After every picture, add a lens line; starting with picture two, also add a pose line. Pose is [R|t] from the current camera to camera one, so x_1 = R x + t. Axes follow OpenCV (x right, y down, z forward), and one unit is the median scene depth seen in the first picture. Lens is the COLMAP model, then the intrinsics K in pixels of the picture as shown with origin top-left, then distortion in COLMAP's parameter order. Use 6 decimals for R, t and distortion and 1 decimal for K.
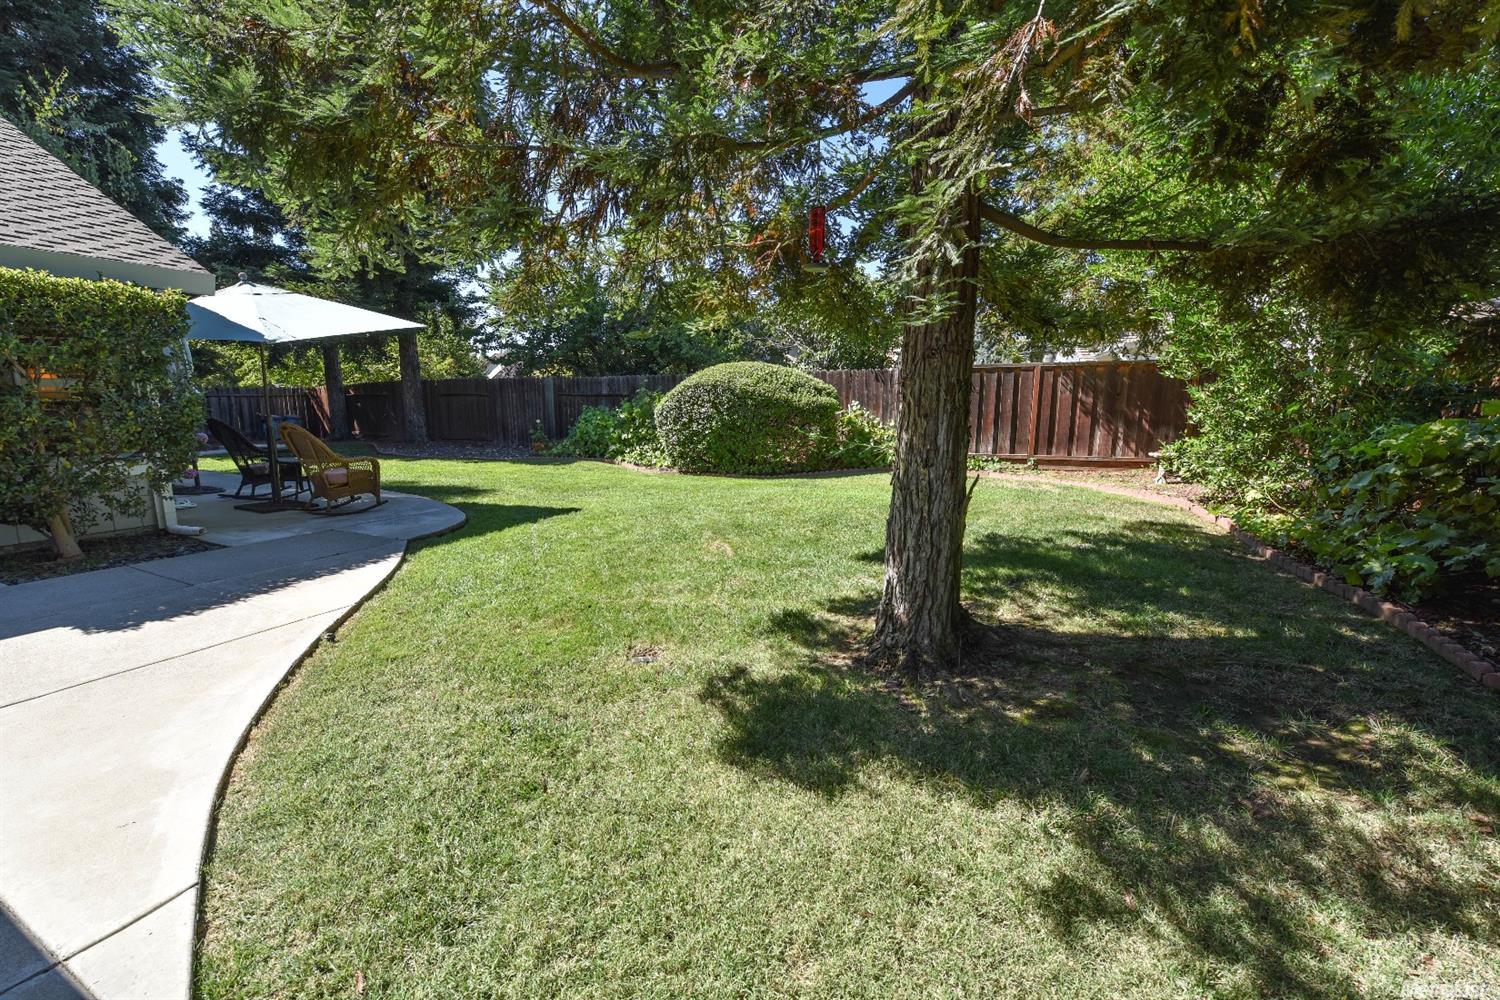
lens RADIAL K [[604.2, 0, 750.0], [0, 604.2, 500.0], [0, 0, 1]] dist [-0.015011, -0.000648]
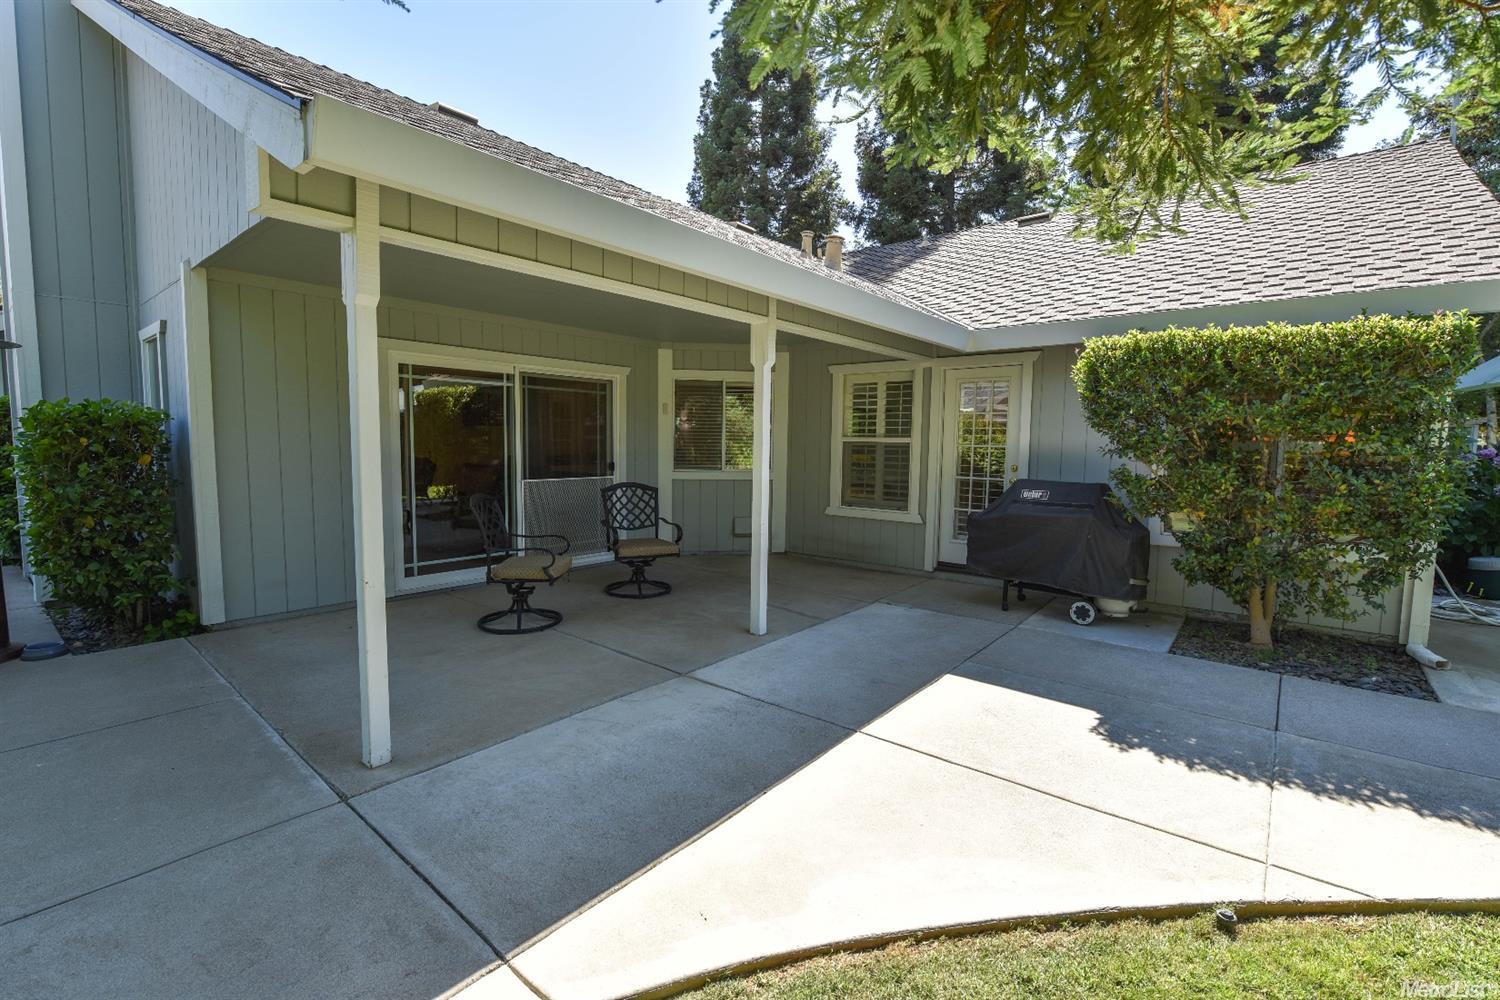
lens RADIAL K [[668.7, 0, 750.0], [0, 668.7, 500.0], [0, 0, 1]] dist [-0.015269, -0.000327]
pose [[-0.264042, 0.075572, -0.961546, -0.012494], [-0.163459, 0.978999, 0.121829, -0.053417], [0.950559, 0.189342, -0.246144, 0.236758]]
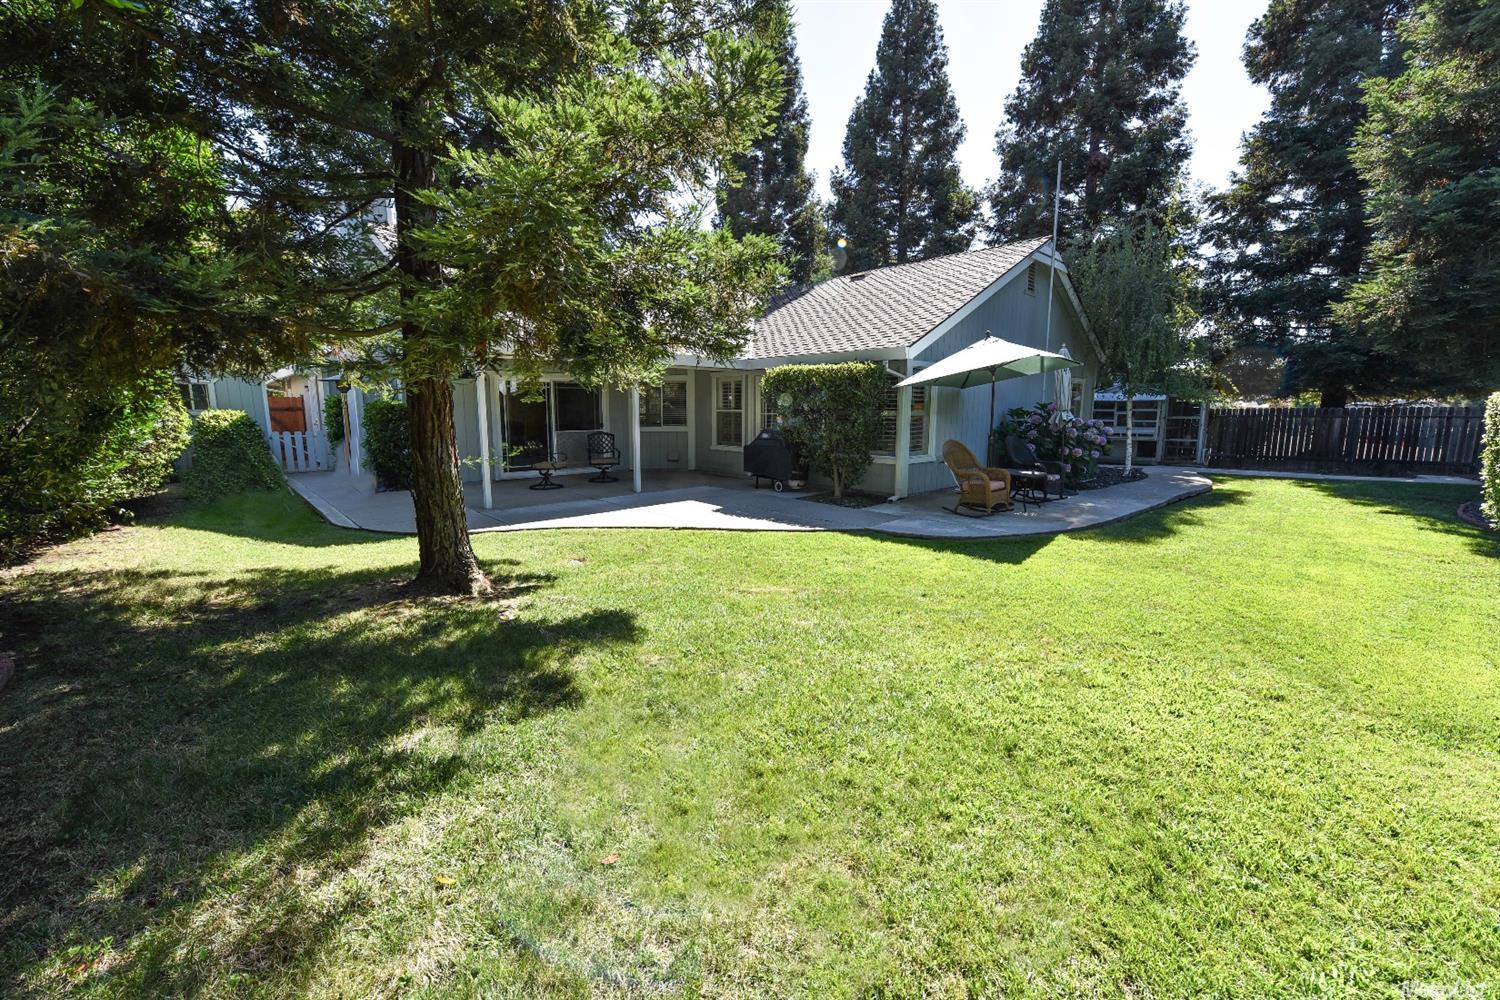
lens RADIAL K [[604.2, 0, 750.0], [0, 604.2, 500.0], [0, 0, 1]] dist [-0.015011, -0.000648]
pose [[-0.387142, 0.132352, -0.912471, 0.458610], [-0.149312, 0.967582, 0.203695, -0.140045], [0.909850, 0.215102, -0.354830, 0.737217]]
